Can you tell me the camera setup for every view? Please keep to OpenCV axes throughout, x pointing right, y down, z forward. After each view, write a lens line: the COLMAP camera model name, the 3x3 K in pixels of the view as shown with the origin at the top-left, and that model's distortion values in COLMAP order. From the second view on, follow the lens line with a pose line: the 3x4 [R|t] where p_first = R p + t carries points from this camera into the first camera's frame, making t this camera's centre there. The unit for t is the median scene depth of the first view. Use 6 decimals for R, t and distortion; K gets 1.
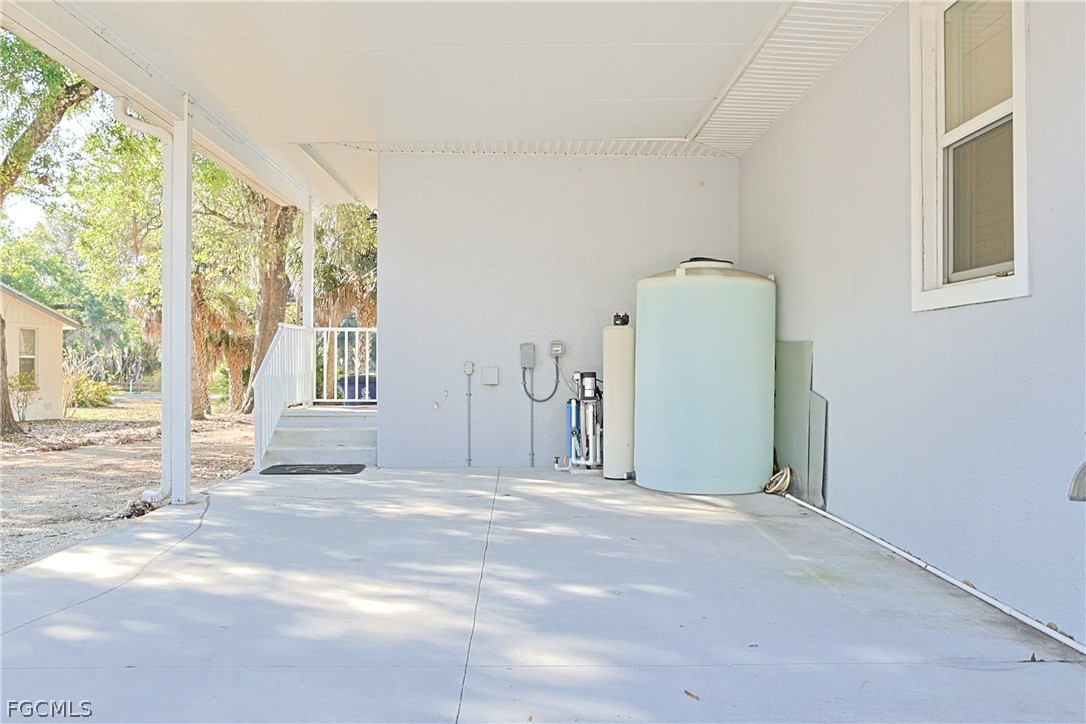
lens RADIAL K [[886.2, 0, 567.2], [0, 886.2, 362.0], [0, 0, 1]] dist [-0.047409, 0.005409]
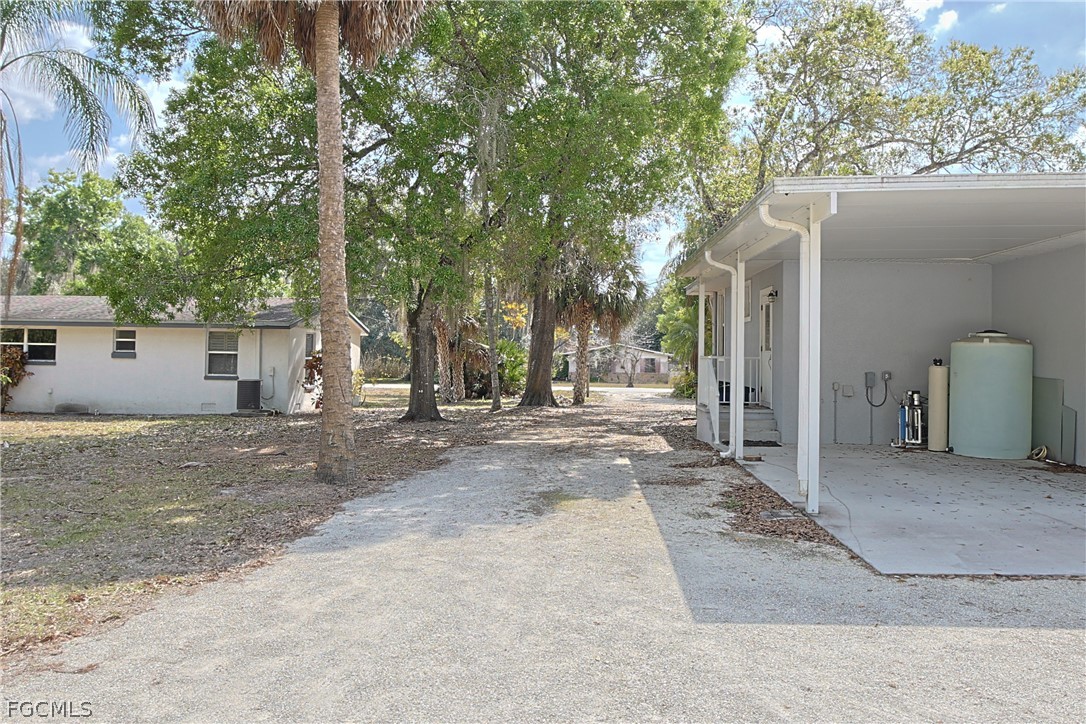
lens RADIAL K [[910.3, 0, 544.4], [0, 910.3, 323.9], [0, 0, 1]] dist [-0.041274, 0.002644]
pose [[0.997723, 0.016363, -0.065423, -0.613639], [-0.018304, 0.999406, -0.029183, -0.056790], [0.064906, 0.030314, 0.997431, -0.871086]]
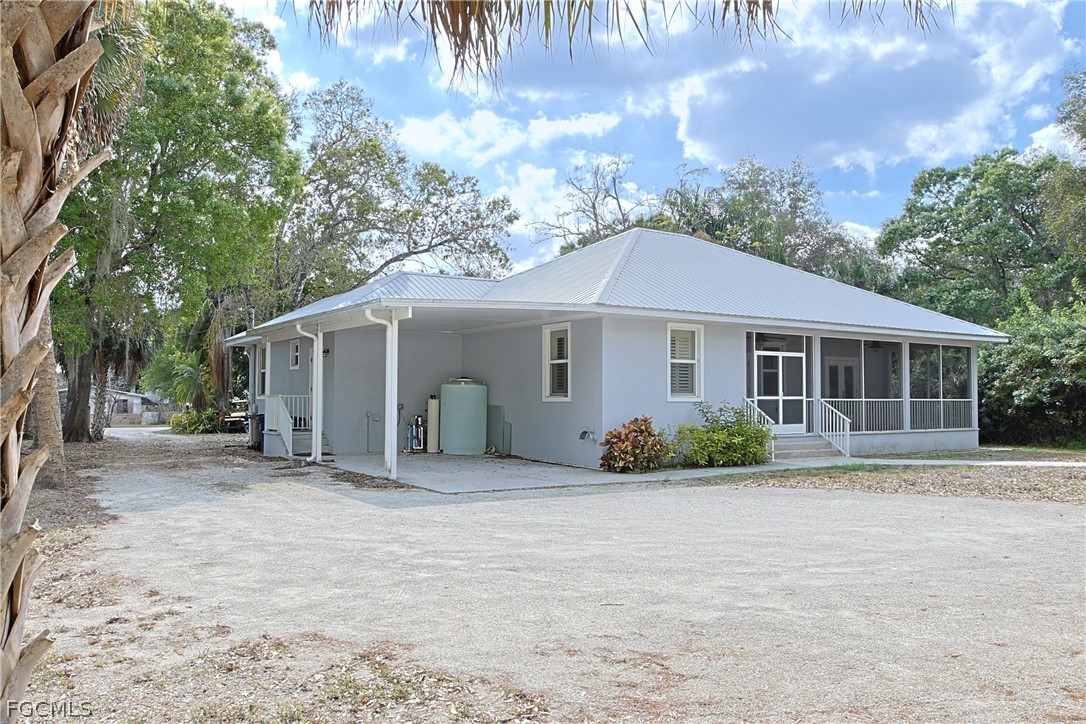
lens RADIAL K [[886.2, 0, 567.2], [0, 886.2, 362.0], [0, 0, 1]] dist [-0.047409, 0.005409]
pose [[0.846336, 0.026662, 0.531982, -1.085103], [-0.006349, 0.999180, -0.039977, -0.048701], [-0.532612, 0.030456, 0.845812, -1.625036]]
